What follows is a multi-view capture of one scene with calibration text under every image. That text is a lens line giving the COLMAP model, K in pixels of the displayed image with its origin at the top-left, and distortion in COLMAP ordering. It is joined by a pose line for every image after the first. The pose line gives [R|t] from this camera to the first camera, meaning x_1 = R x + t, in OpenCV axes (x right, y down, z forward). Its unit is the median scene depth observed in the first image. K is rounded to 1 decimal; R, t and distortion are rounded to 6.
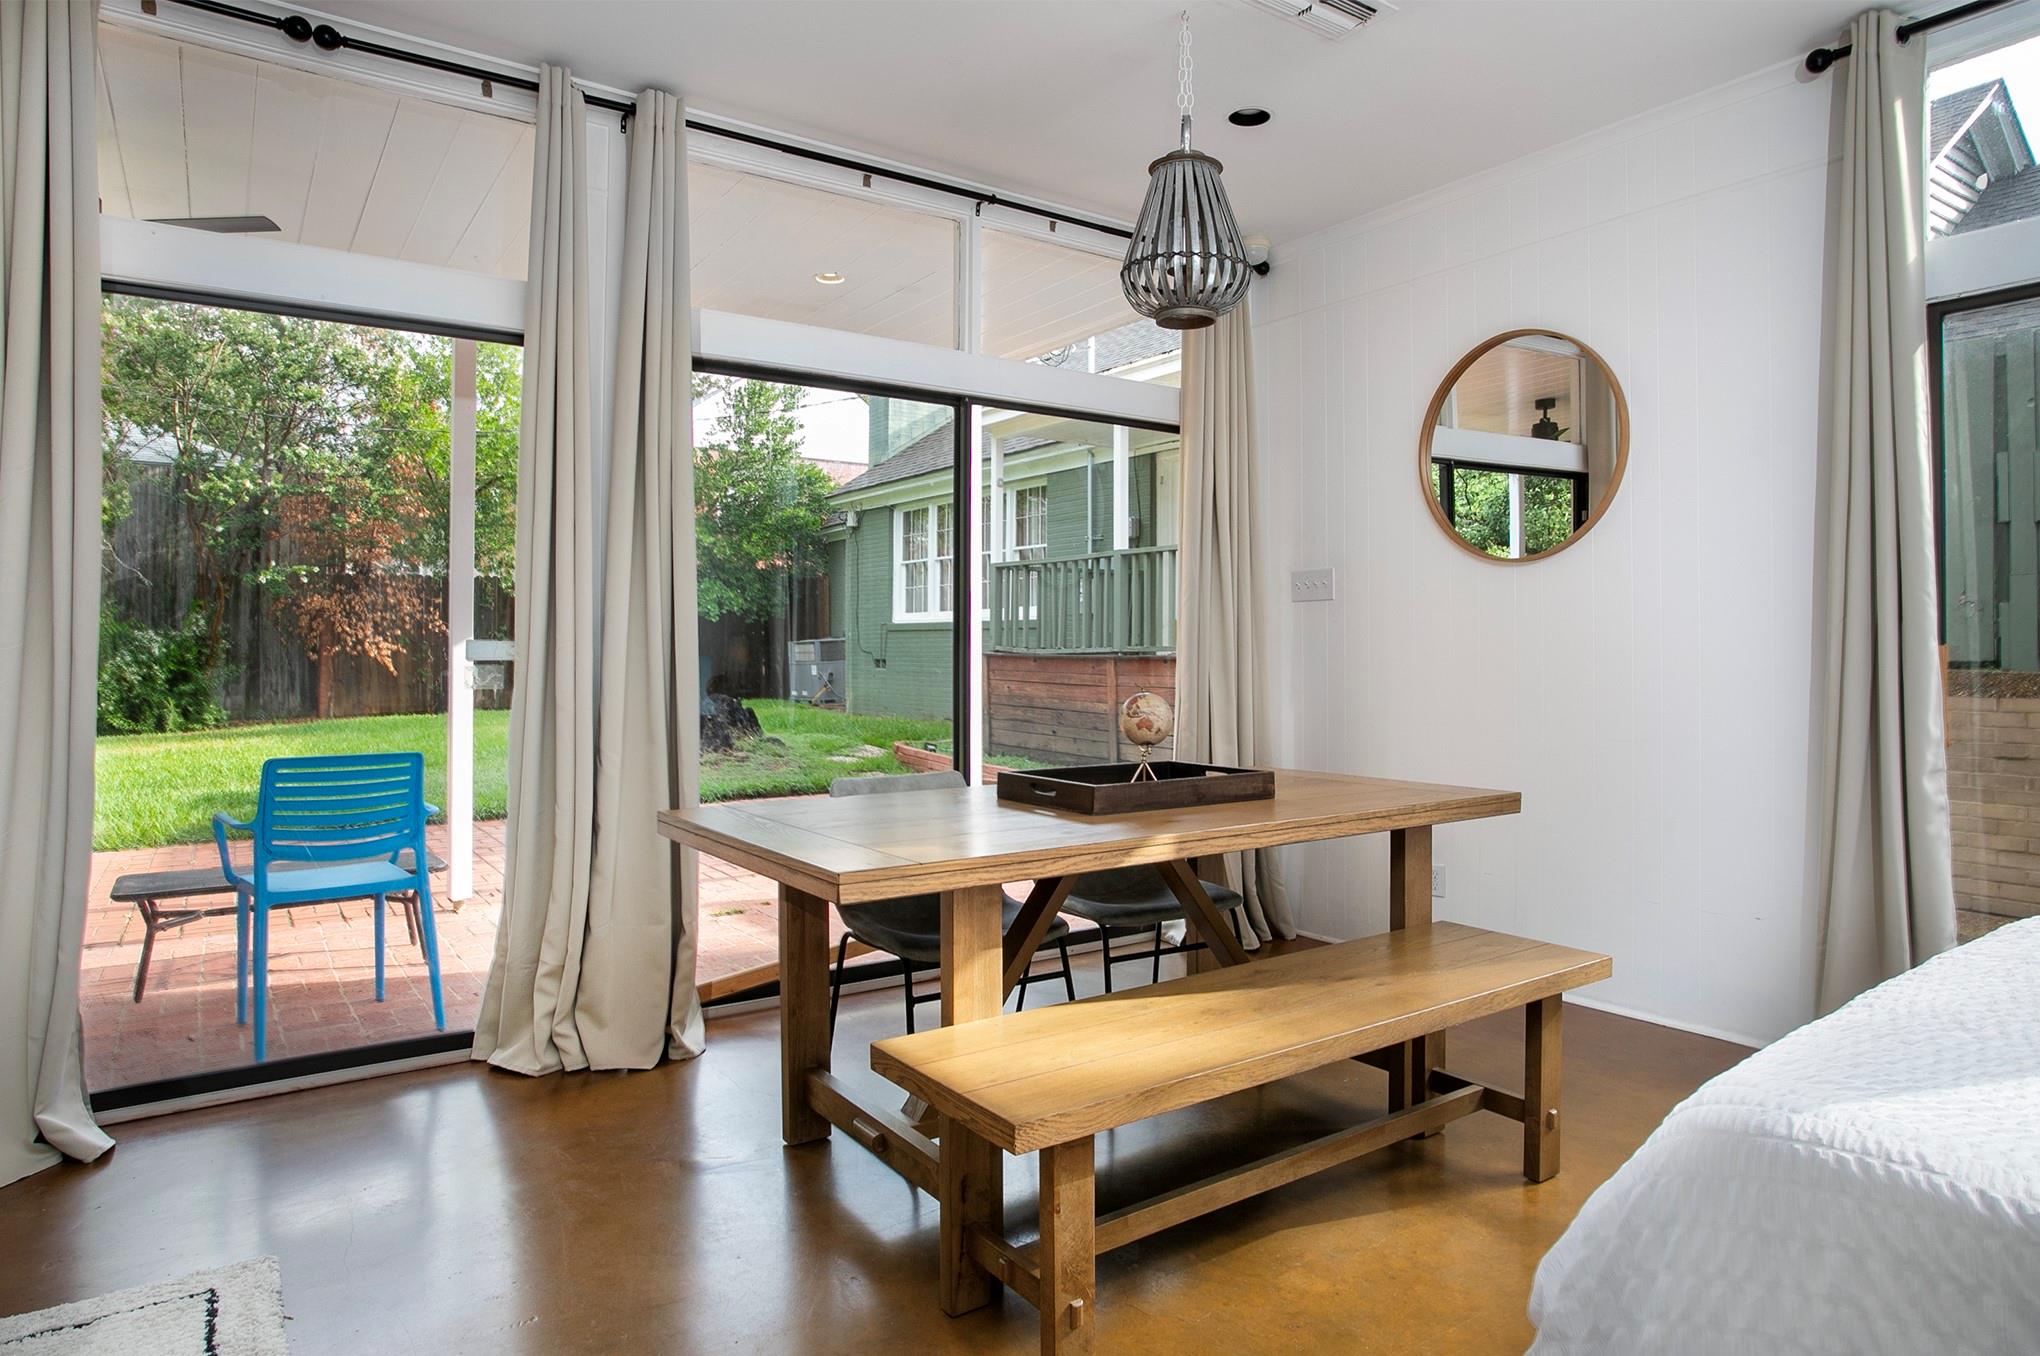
lens RADIAL K [[1193.0, 0, 1032.2], [0, 1193.0, 650.9], [0, 0, 1]] dist [-0.069792, 0.031402]
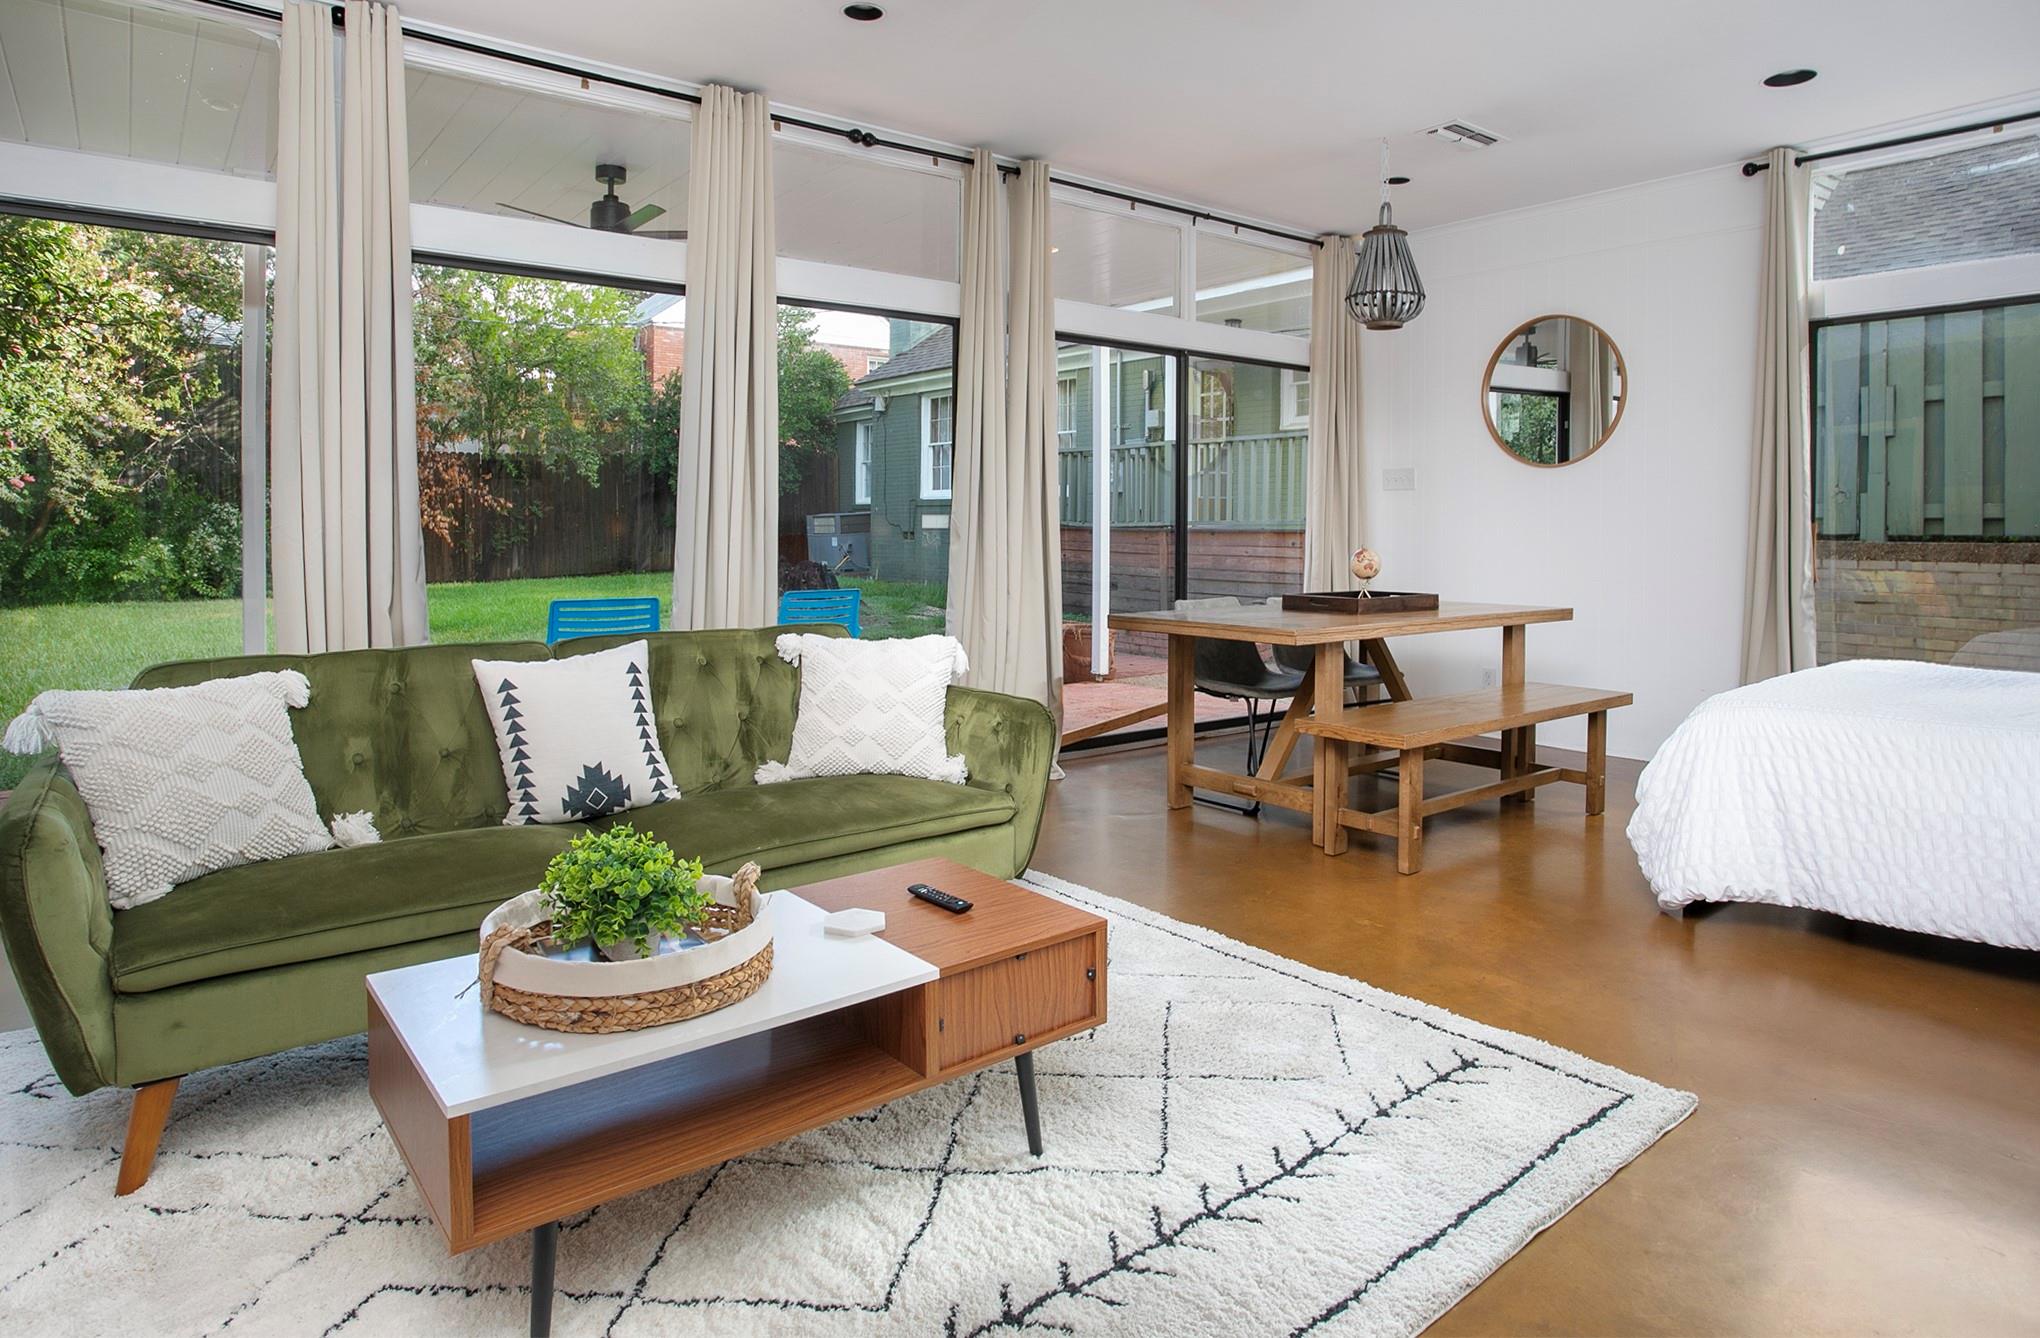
lens RADIAL K [[1177.0, 0, 1049.0], [0, 1177.0, 556.1], [0, 0, 1]] dist [-0.050382, 0.019253]
pose [[0.997662, 0.001678, 0.068325, -0.328397], [-0.003487, 0.999646, 0.026363, 0.002049], [-0.068257, -0.026540, 0.997315, -0.452083]]
